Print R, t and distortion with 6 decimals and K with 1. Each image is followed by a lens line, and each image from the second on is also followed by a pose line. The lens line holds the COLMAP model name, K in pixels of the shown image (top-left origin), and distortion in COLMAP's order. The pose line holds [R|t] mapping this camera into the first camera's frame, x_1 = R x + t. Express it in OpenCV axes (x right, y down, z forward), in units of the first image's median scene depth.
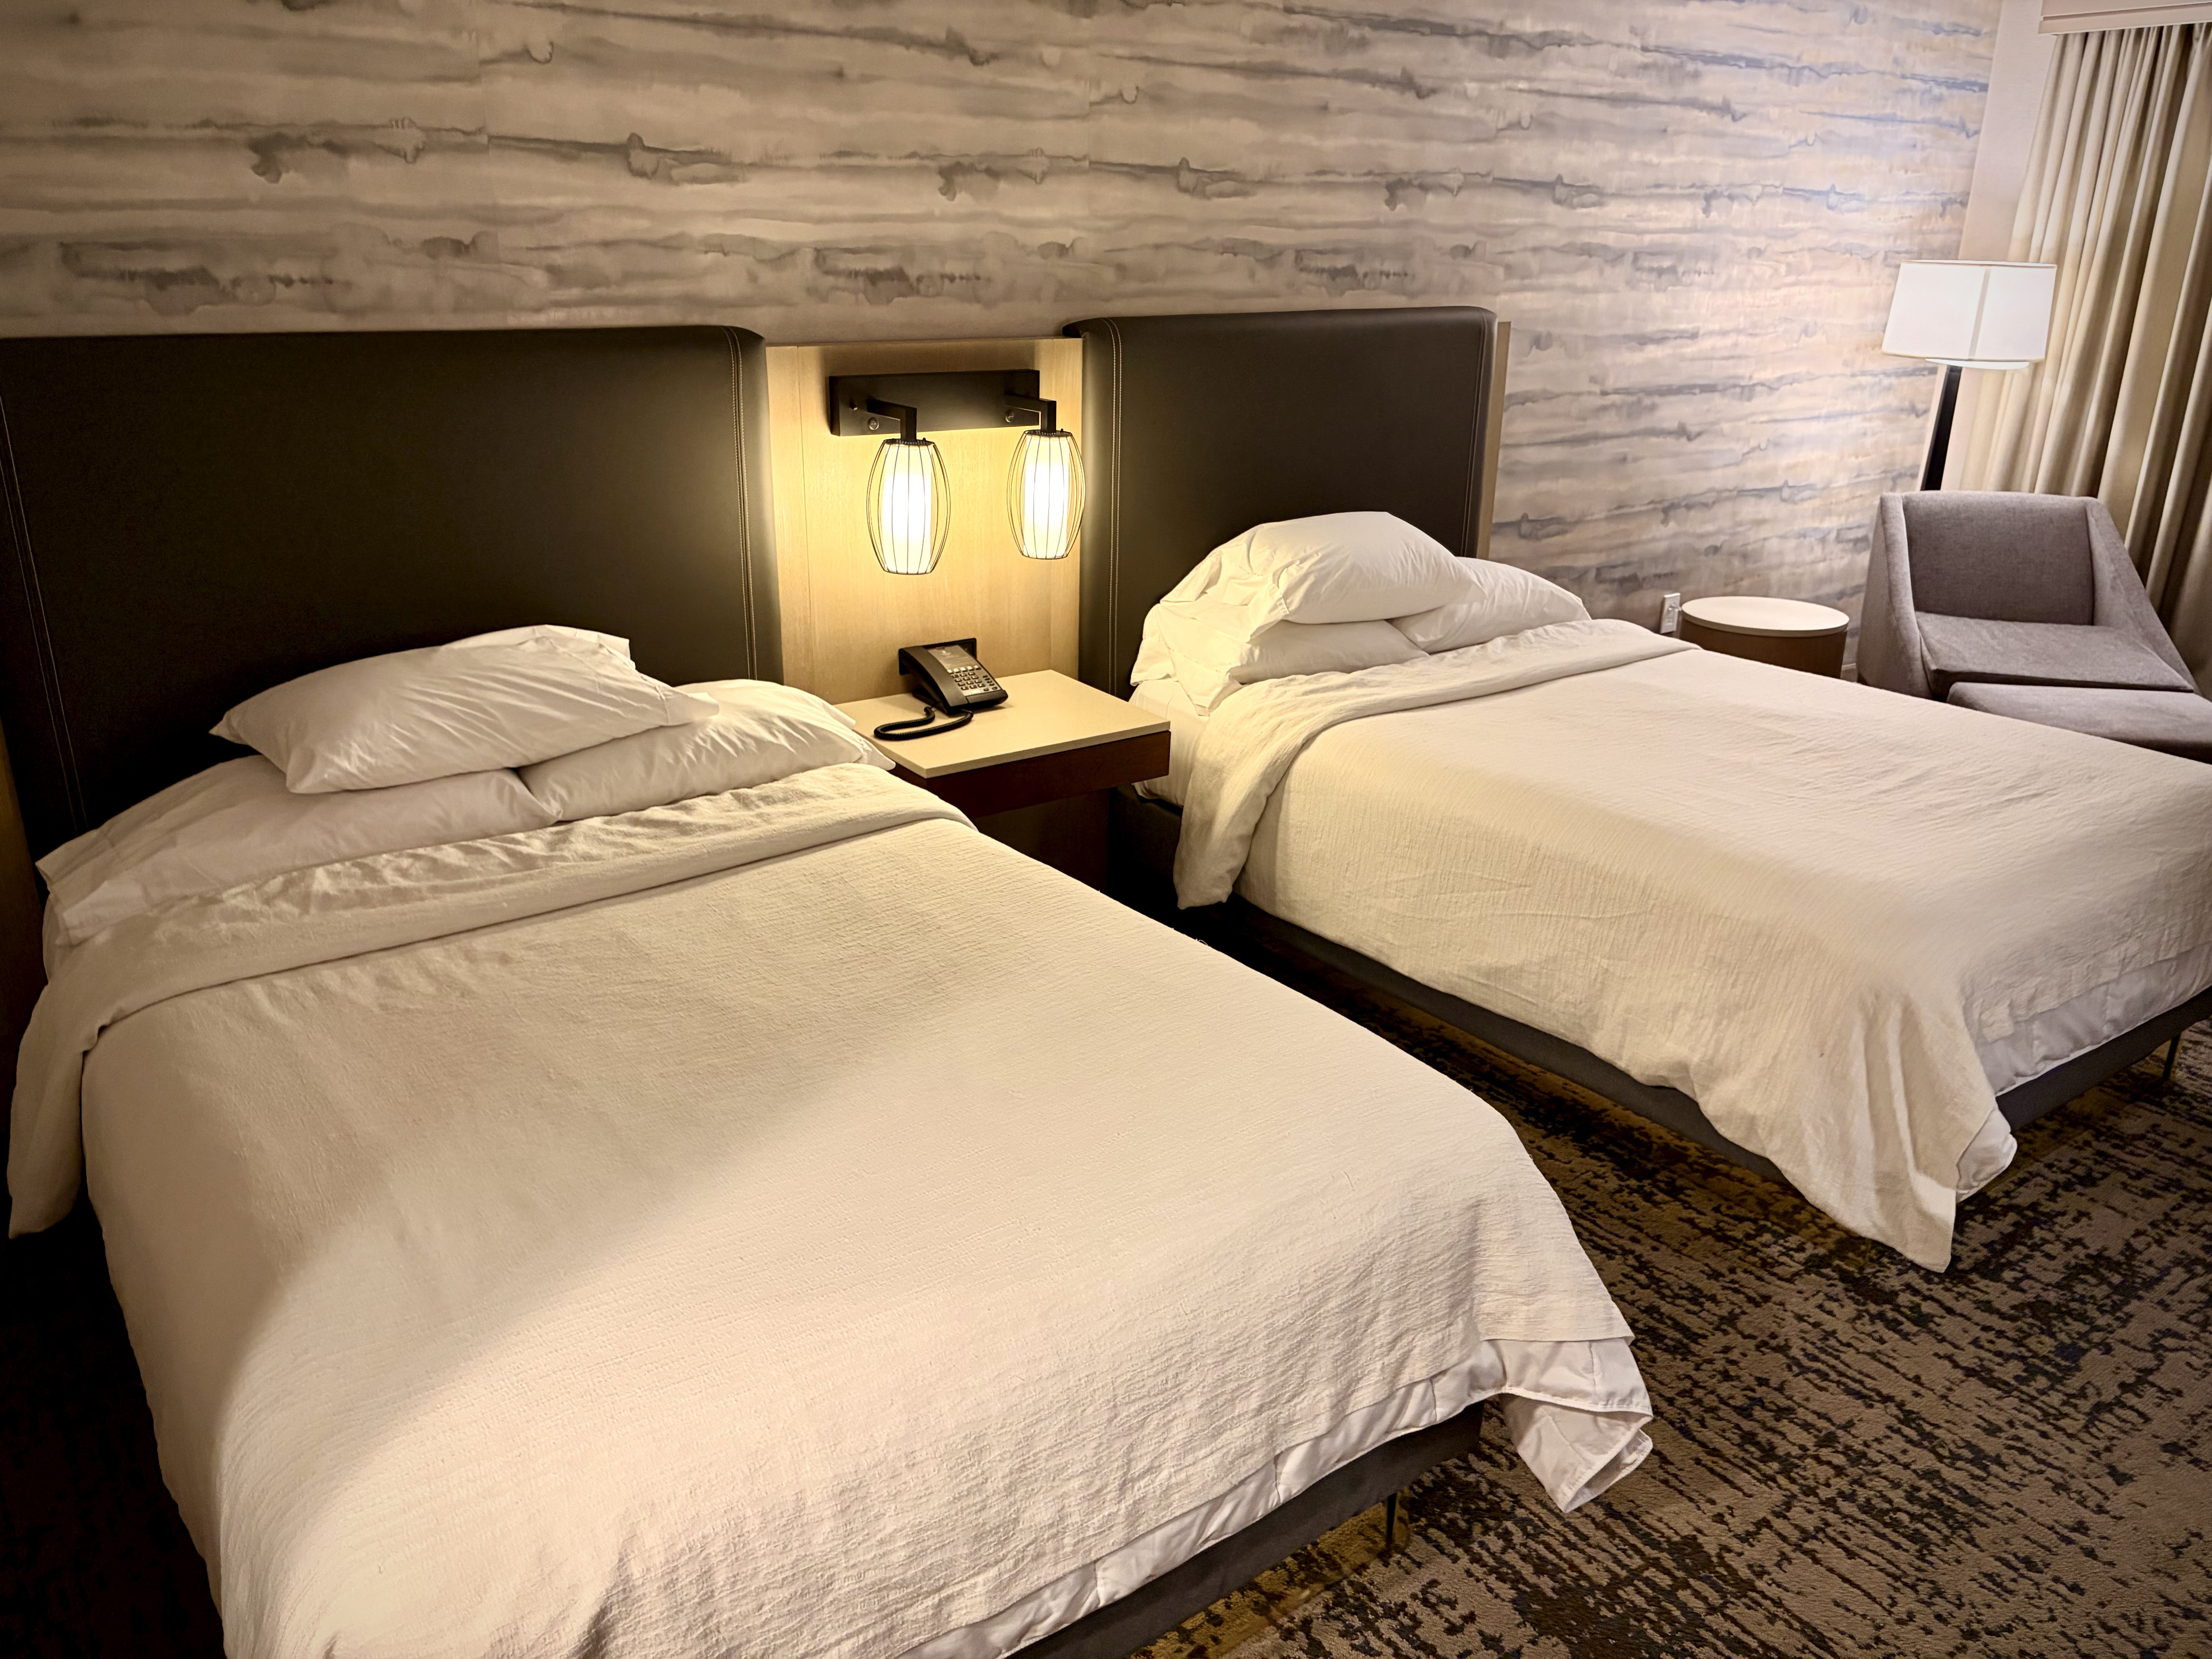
lens RADIAL K [[1685.5, 0, 1097.8], [0, 1685.5, 821.5], [0, 0, 1]] dist [0.051470, -0.047154]
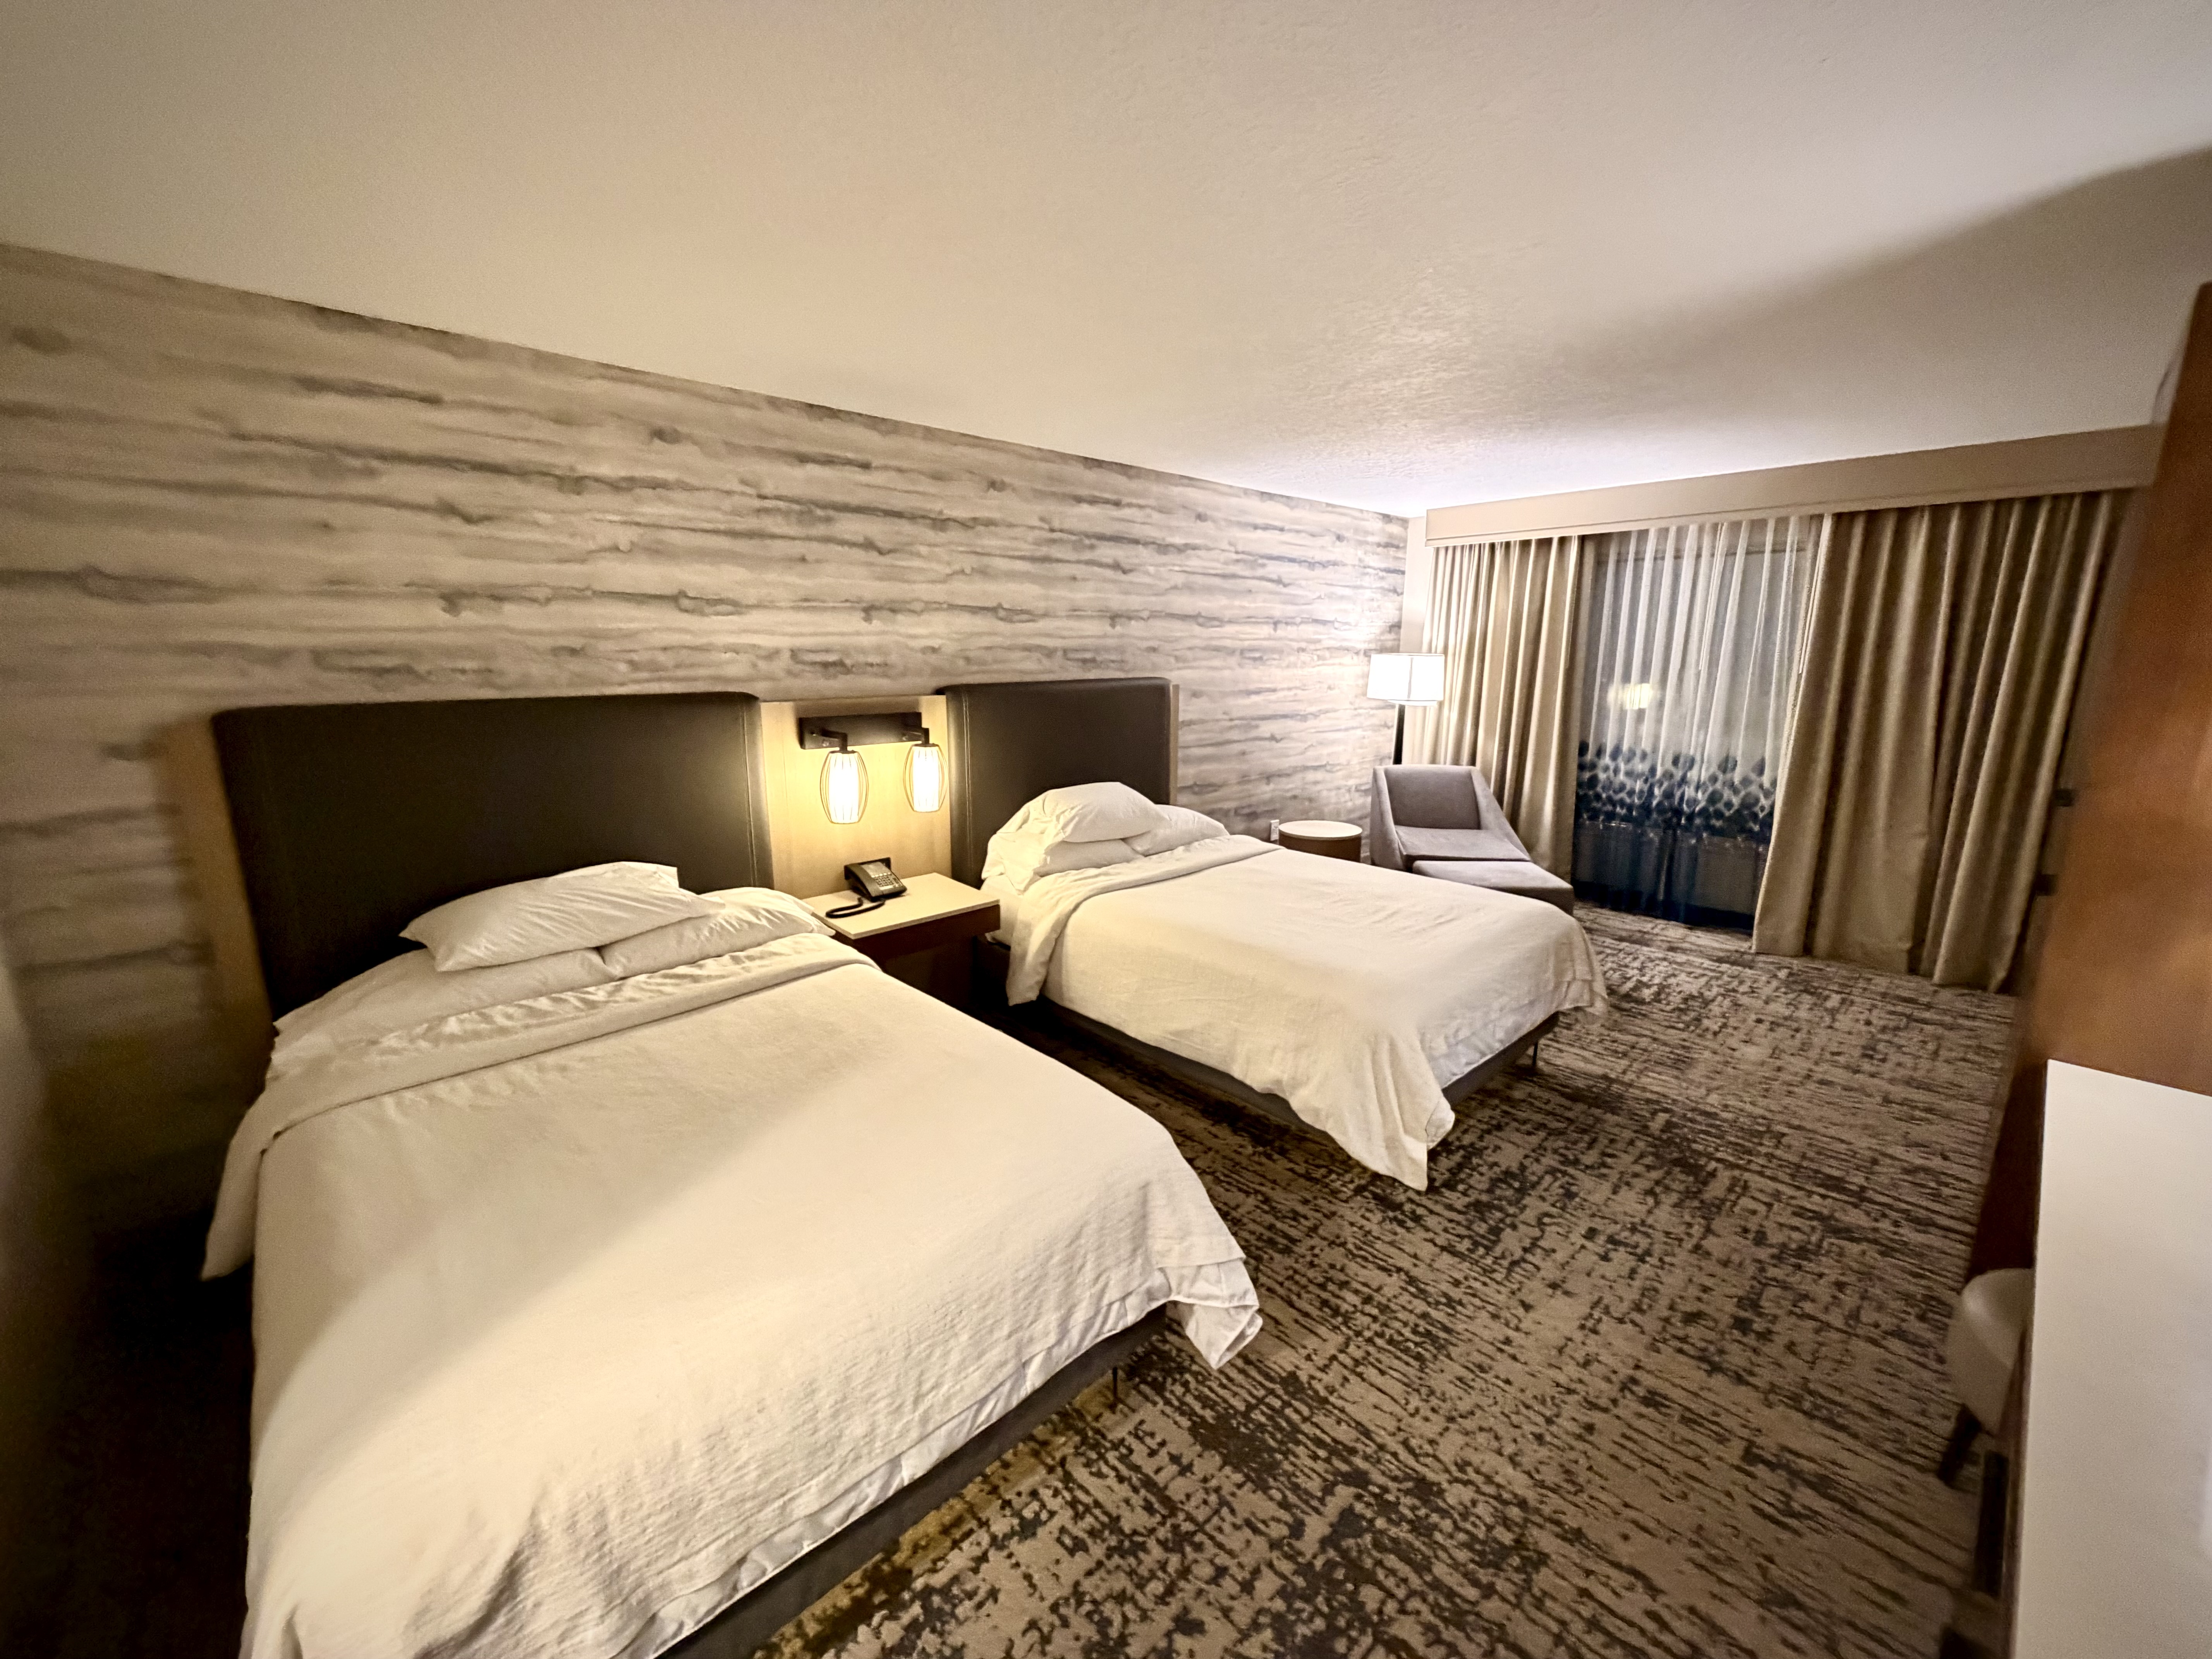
lens RADIAL K [[887.9, 0, 1107.6], [0, 887.9, 827.3], [0, 0, 1]] dist [0.008758, -0.000815]
pose [[0.992572, -0.035746, 0.116288, 0.068924], [0.051019, 0.990050, -0.131143, -0.008447], [-0.110443, 0.136102, 0.984519, 0.062529]]
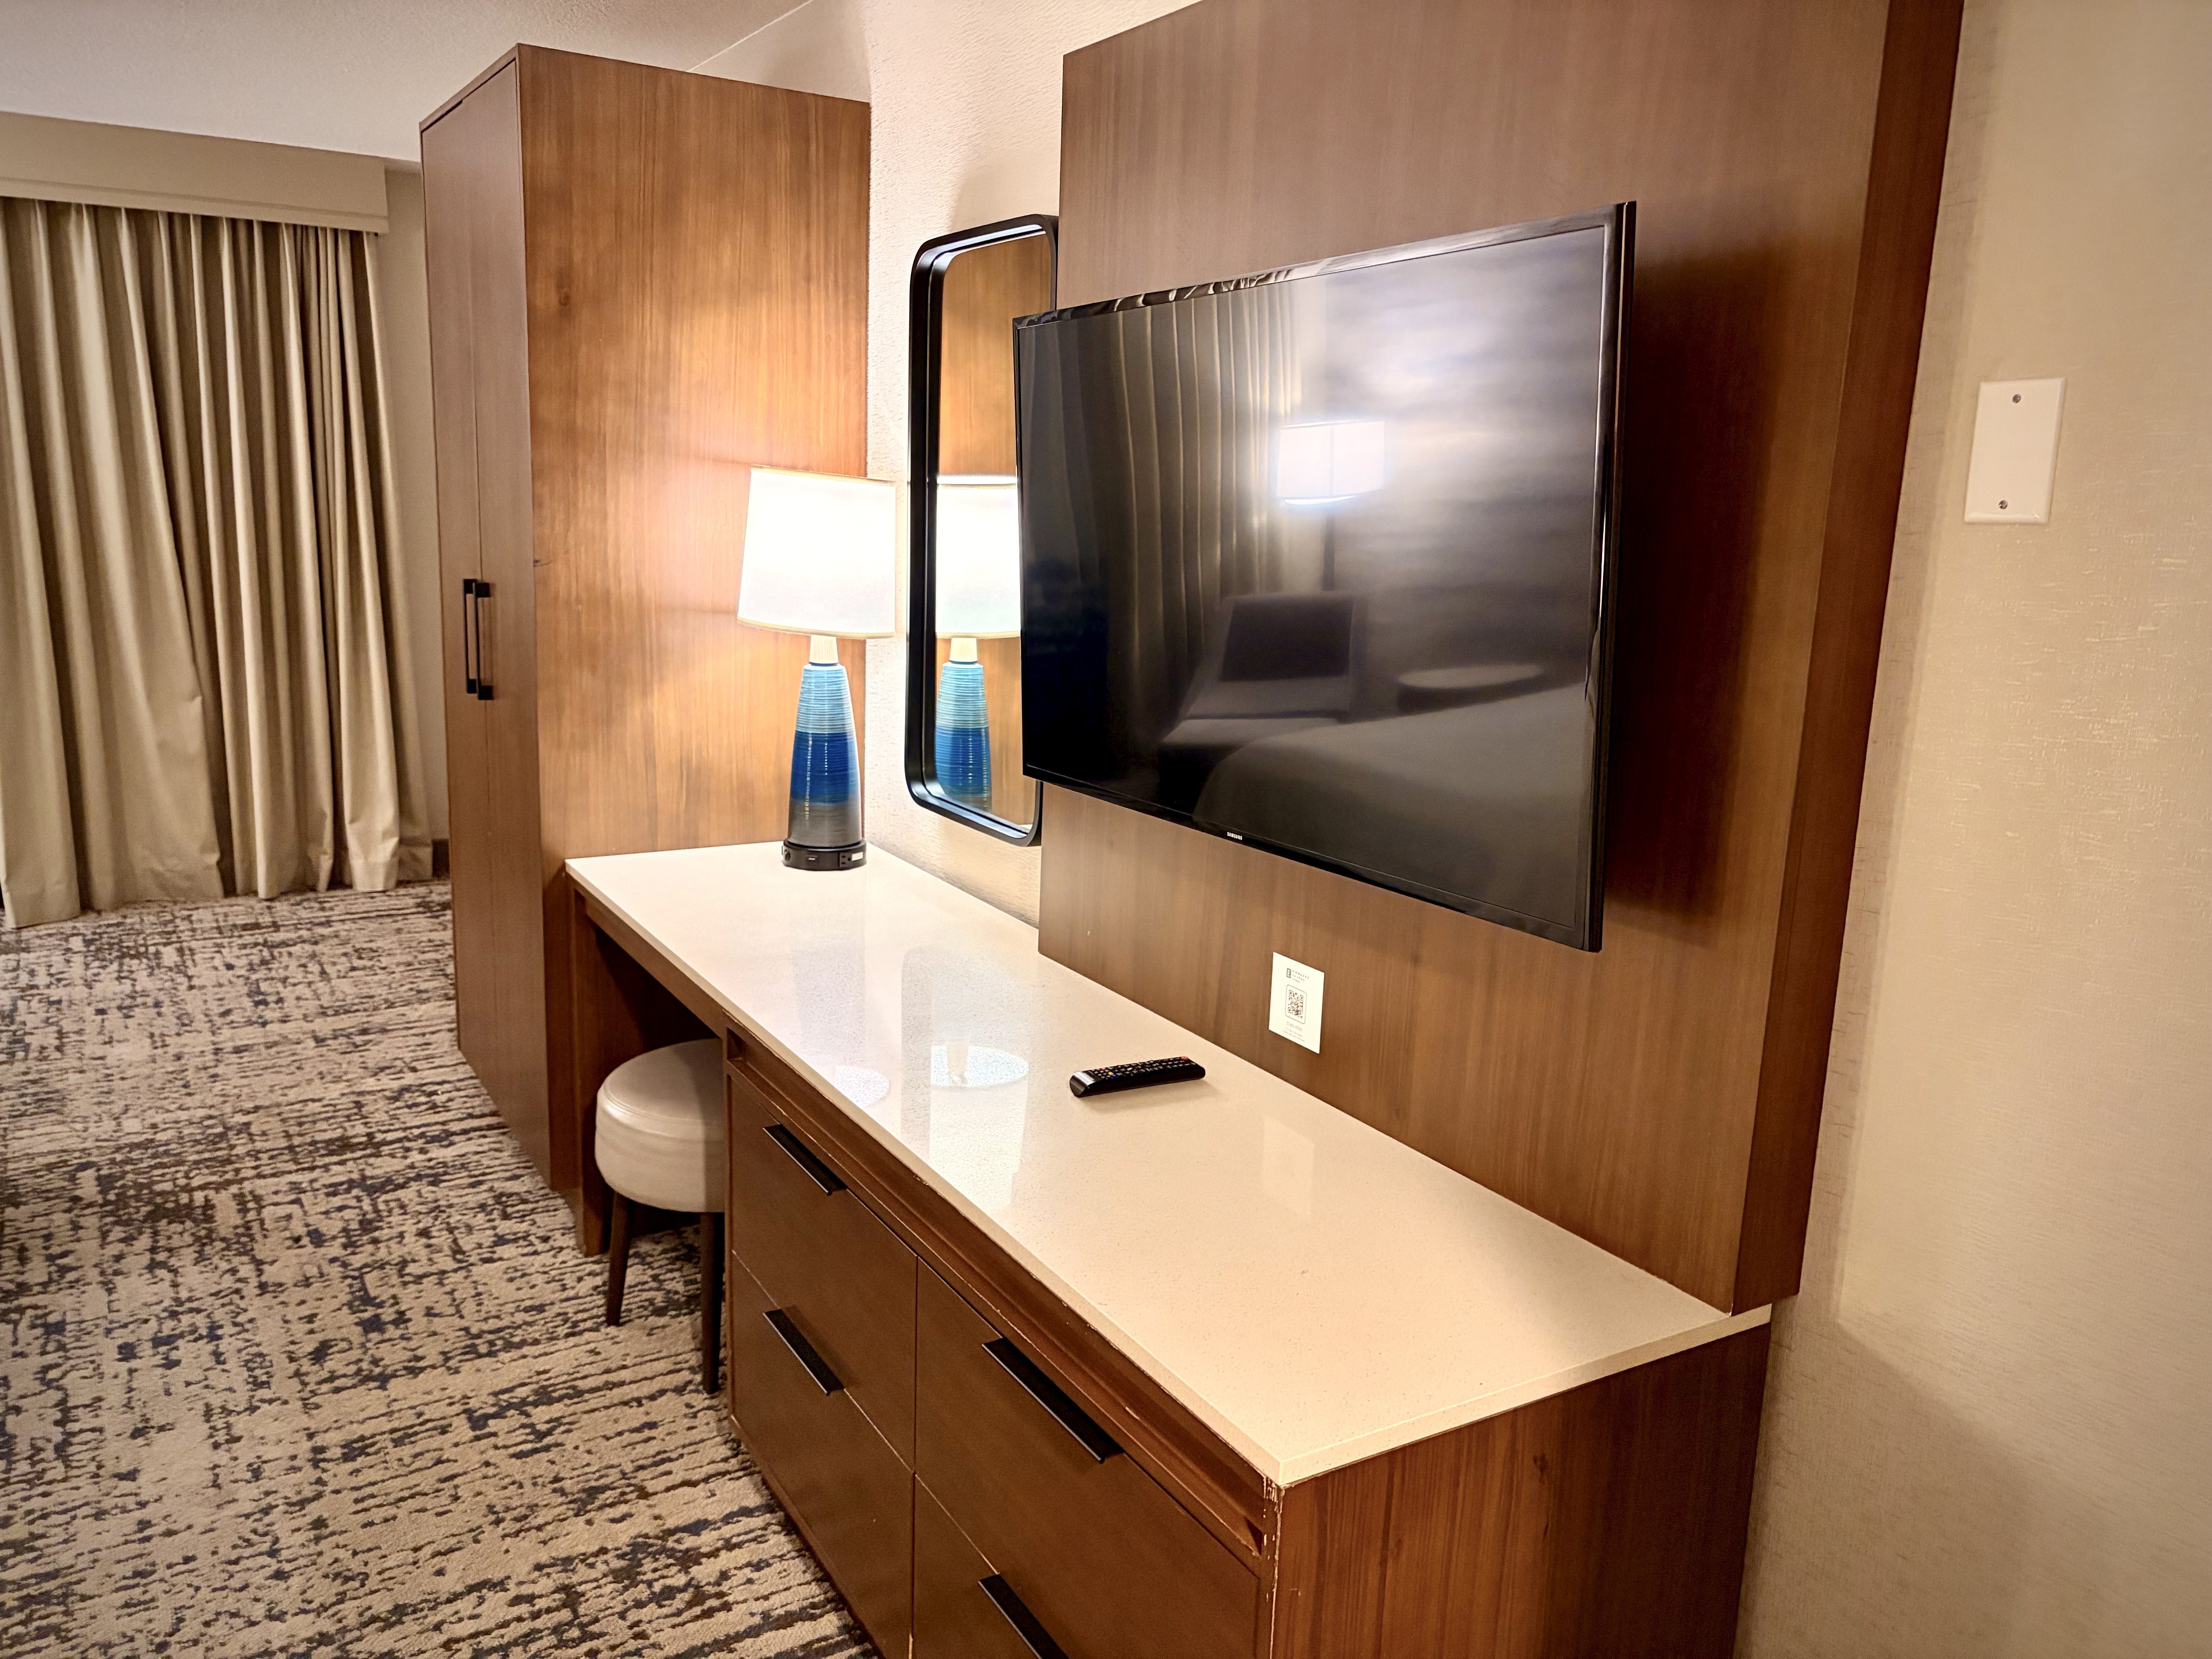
lens RADIAL K [[1685.5, 0, 1109.1], [0, 1685.5, 831.4], [0, 0, 1]] dist [0.051470, -0.047154]
pose [[0.098935, -0.209850, 0.972715, -0.270389], [0.297744, 0.938971, 0.172287, 0.000595], [-0.949505, 0.272575, 0.155378, 0.120744]]
